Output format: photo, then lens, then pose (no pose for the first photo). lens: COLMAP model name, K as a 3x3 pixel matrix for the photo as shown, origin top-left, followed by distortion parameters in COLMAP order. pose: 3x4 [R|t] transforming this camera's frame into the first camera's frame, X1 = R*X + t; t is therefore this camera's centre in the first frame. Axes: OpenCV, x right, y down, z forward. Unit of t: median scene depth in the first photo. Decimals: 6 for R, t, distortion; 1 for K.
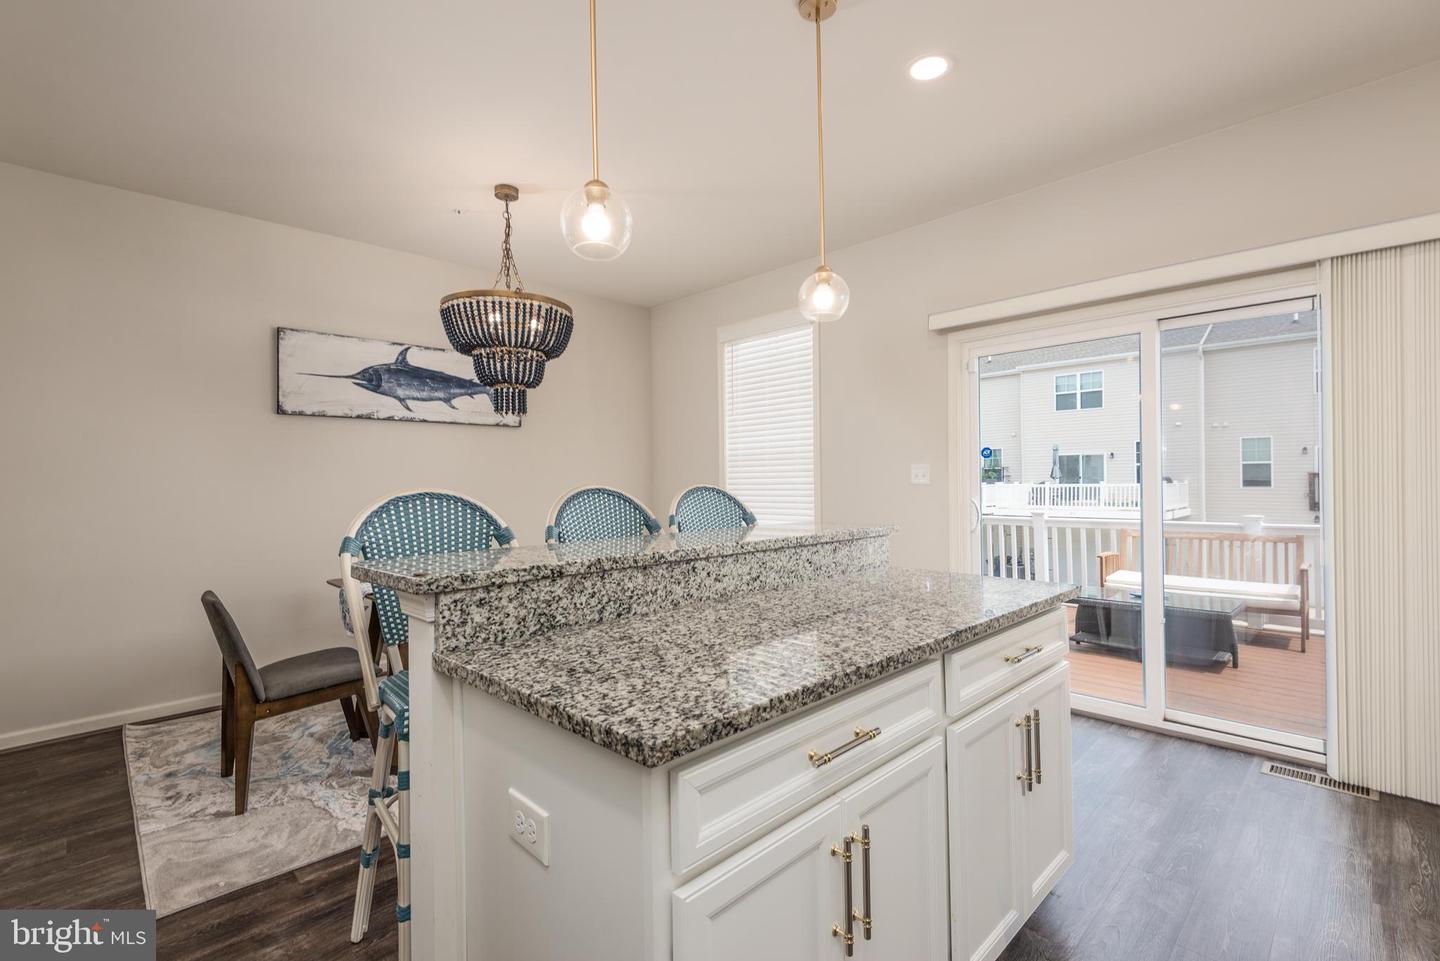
lens RADIAL K [[646.6, 0, 717.8], [0, 646.6, 480.9], [0, 0, 1]] dist [-0.003142, -0.000145]
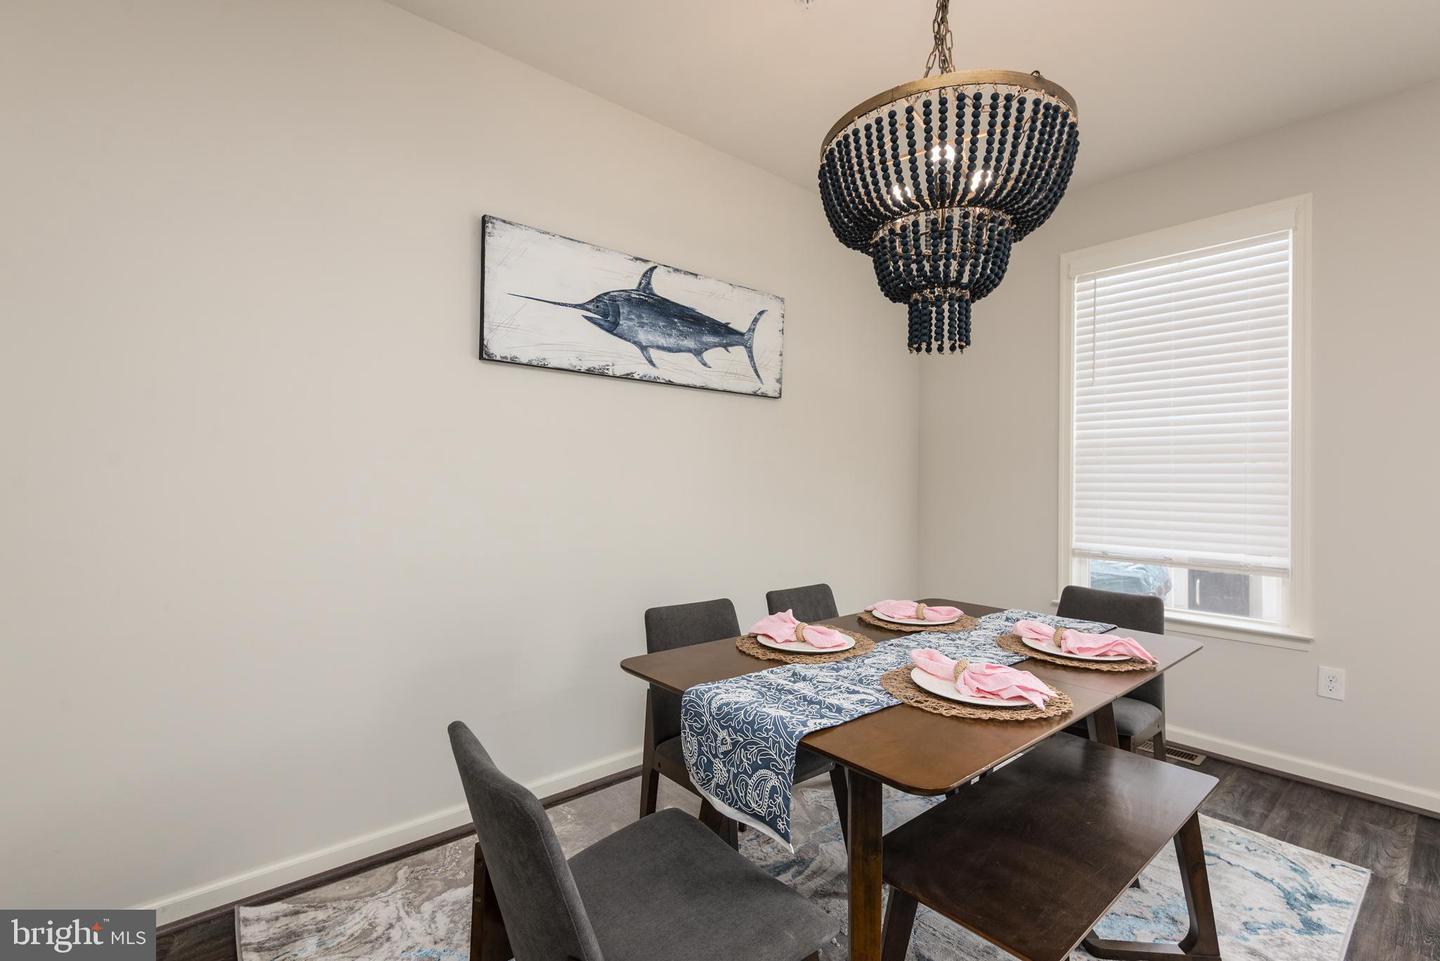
lens RADIAL K [[646.6, 0, 722.2], [0, 646.6, 478.5], [0, 0, 1]] dist [-0.003142, -0.000145]
pose [[0.997122, 0.013504, -0.074598, -0.367092], [-0.013831, 0.999897, -0.003872, 0.005134], [0.074538, 0.004893, 0.997206, 0.372914]]
